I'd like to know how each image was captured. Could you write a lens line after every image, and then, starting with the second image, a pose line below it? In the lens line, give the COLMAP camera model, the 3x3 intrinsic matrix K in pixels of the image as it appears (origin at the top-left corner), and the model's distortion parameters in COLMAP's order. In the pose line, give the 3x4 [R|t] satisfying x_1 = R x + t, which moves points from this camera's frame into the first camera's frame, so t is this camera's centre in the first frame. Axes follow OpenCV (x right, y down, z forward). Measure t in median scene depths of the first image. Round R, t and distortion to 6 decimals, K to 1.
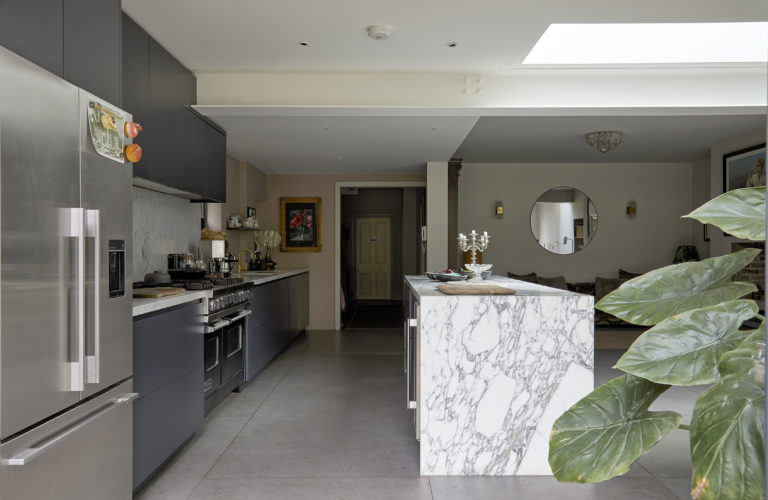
lens RADIAL K [[612.4, 0, 384.5], [0, 612.4, 261.7], [0, 0, 1]] dist [-0.054646, 0.094497]
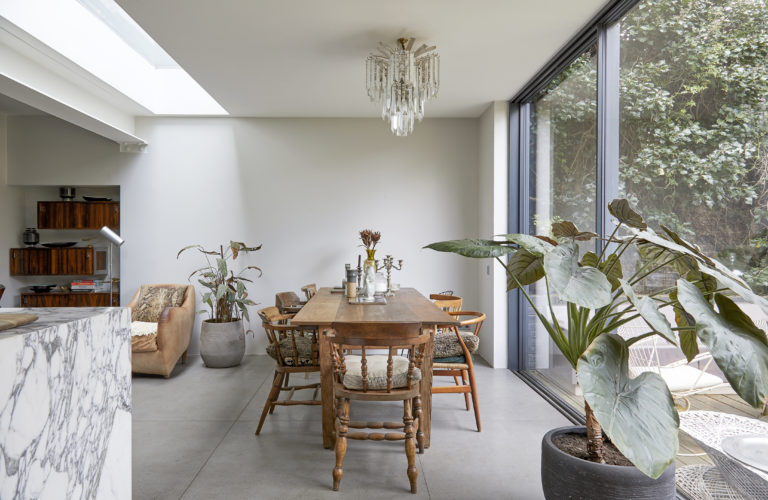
lens RADIAL K [[499.1, 0, 383.4], [0, 499.1, 247.2], [0, 0, 1]] dist [-0.004384, -0.002044]
pose [[-0.046439, 0.001433, 0.998920, -0.093543], [0.021353, 0.999772, -0.000441, -0.002535], [-0.998693, 0.021309, -0.046459, 0.265281]]
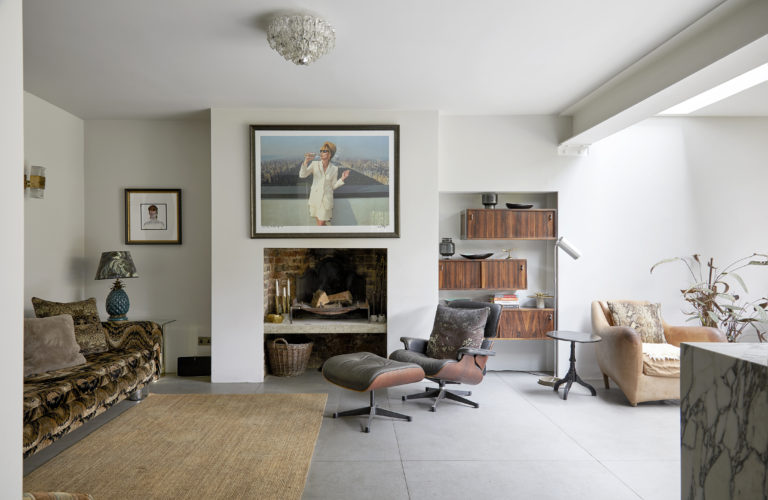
lens RADIAL K [[531.8, 0, 364.0], [0, 531.8, 249.3], [0, 0, 1]] dist [0.001993, -0.002815]
pose [[-0.029125, 0.010538, 0.999520, -0.063700], [0.018251, 0.999783, -0.010009, -0.018037], [-0.999409, 0.017951, -0.029311, 0.784601]]
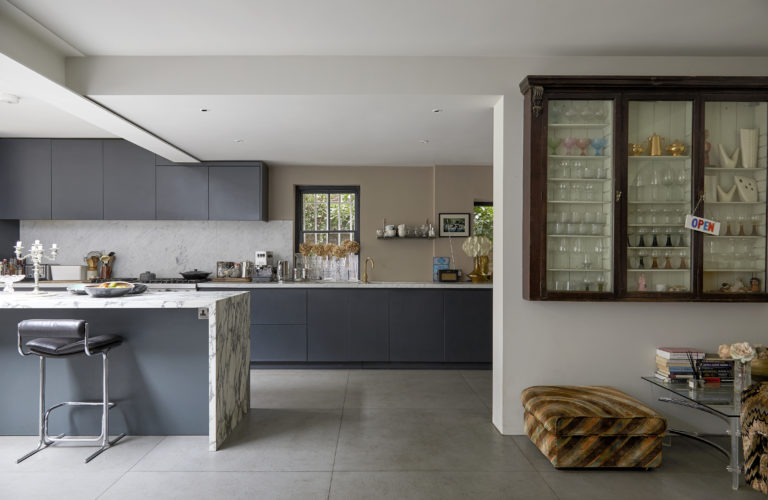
lens RADIAL K [[496.1, 0, 368.1], [0, 496.1, 251.1], [0, 0, 1]] dist [-0.002909, -0.000821]
pose [[0.003212, -0.007323, -0.999968, 0.471960], [-0.021546, 0.999741, -0.007390, -0.020047], [0.999763, 0.021569, 0.003053, 0.773809]]
